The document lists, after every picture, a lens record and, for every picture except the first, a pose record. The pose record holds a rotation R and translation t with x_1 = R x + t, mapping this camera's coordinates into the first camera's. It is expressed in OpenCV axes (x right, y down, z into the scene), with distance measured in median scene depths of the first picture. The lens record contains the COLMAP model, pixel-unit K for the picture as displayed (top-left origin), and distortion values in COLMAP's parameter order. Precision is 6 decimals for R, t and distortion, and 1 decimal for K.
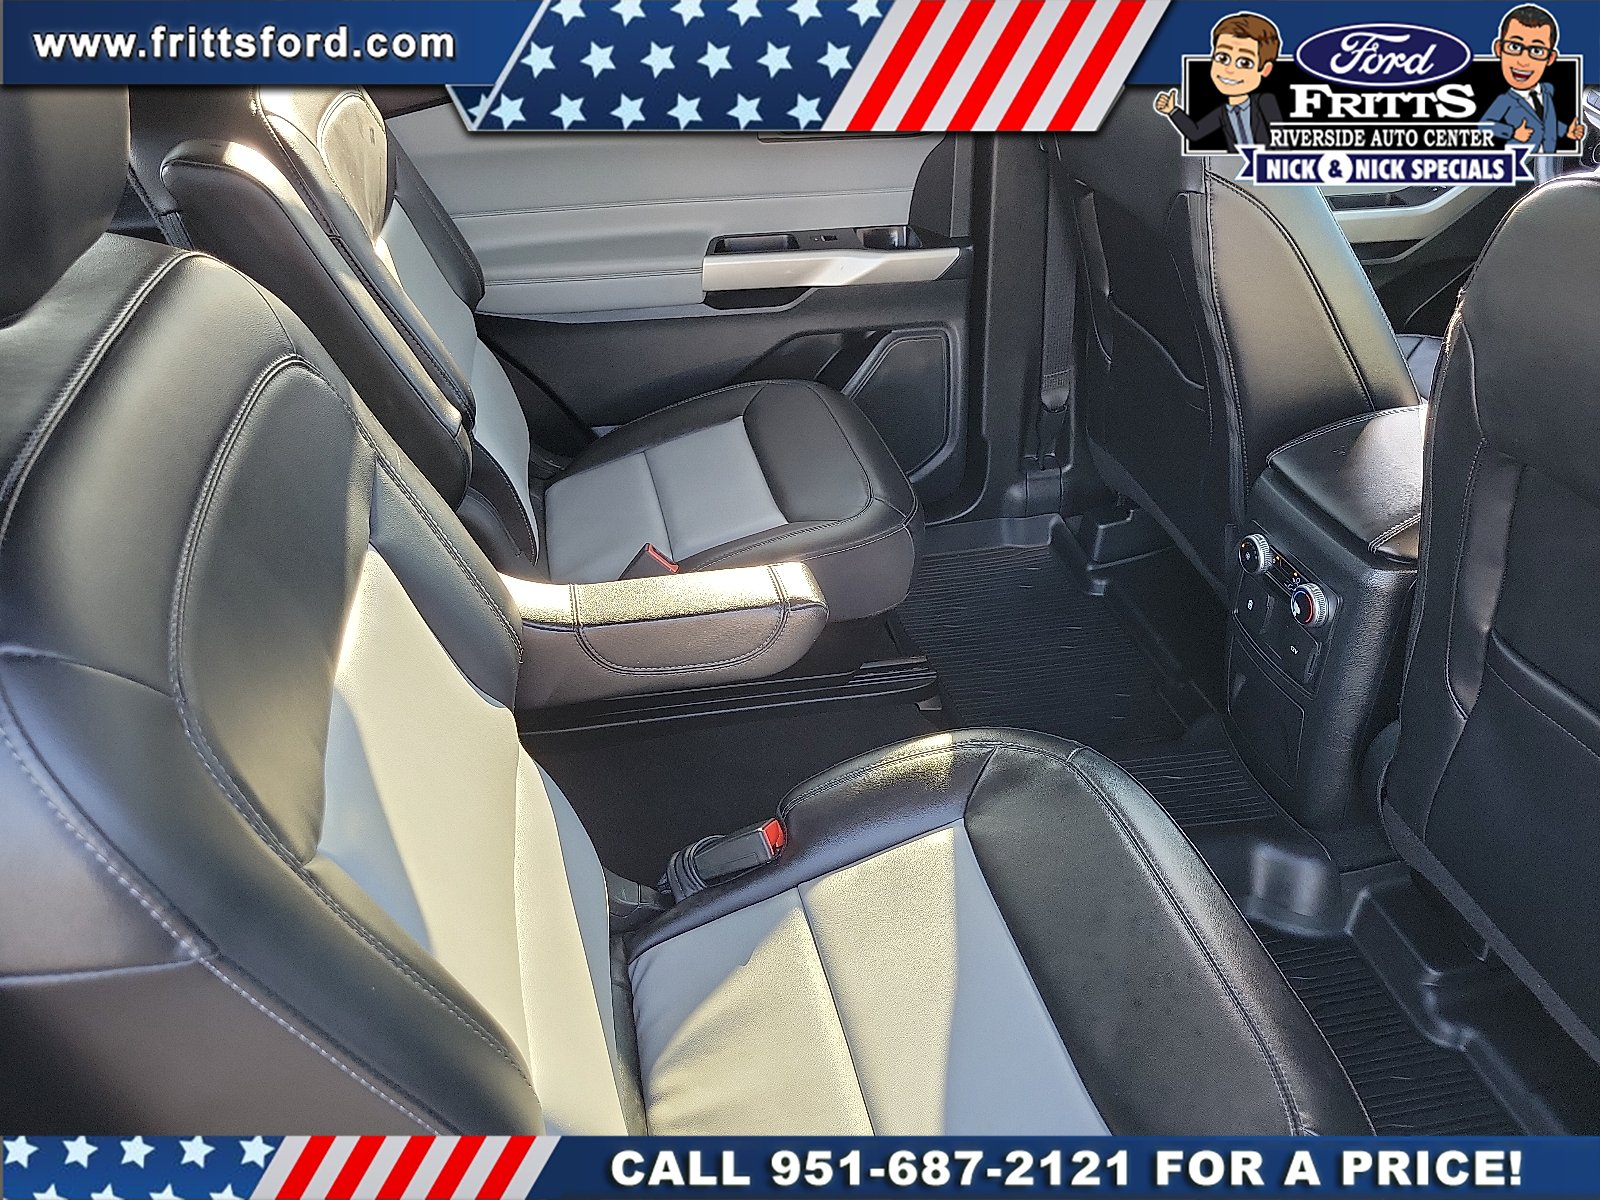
lens RADIAL K [[1200.2, 0, 796.7], [0, 1200.2, 628.6], [0, 0, 1]] dist [0.009639, 0.009602]
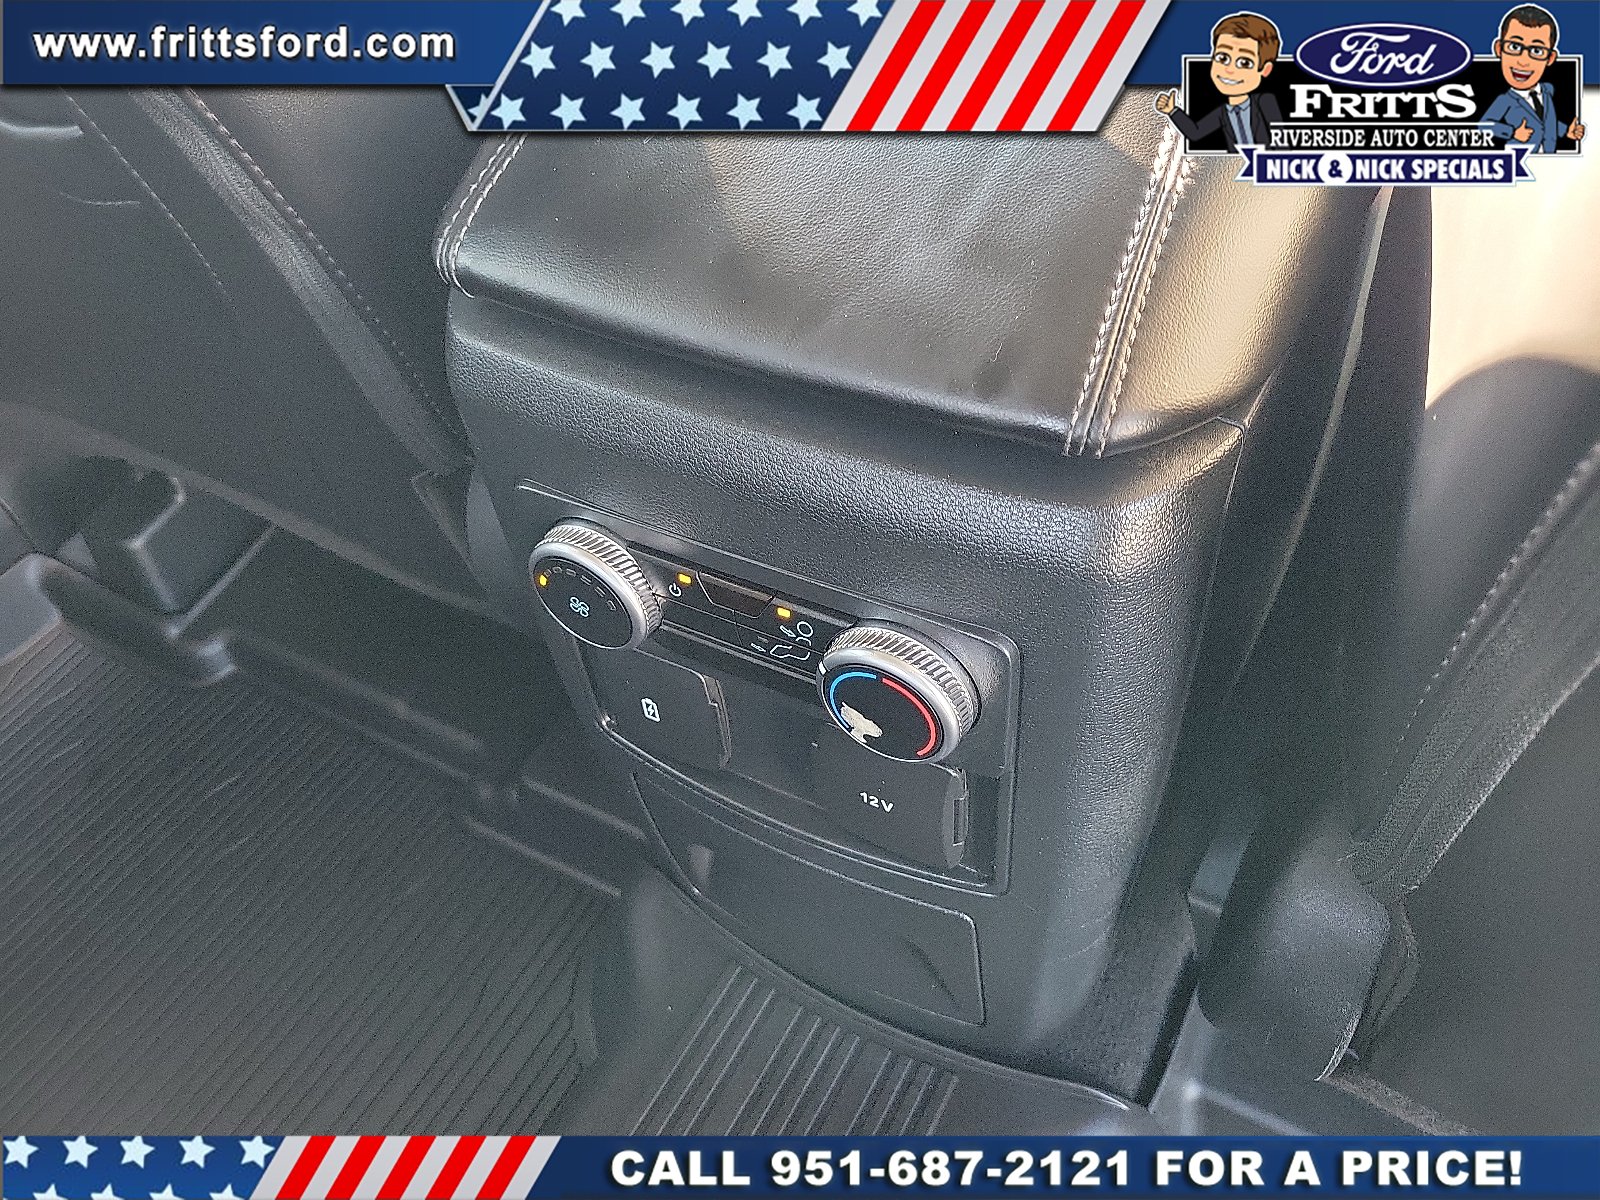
lens RADIAL K [[1200.2, 0, 796.7], [0, 1200.2, 628.6], [0, 0, 1]] dist [0.009639, 0.009602]
pose [[0.659360, -0.572463, 0.487371, 0.205186], [0.479145, 0.819510, 0.314362, -0.093159], [-0.579366, 0.026243, 0.814645, 0.566159]]
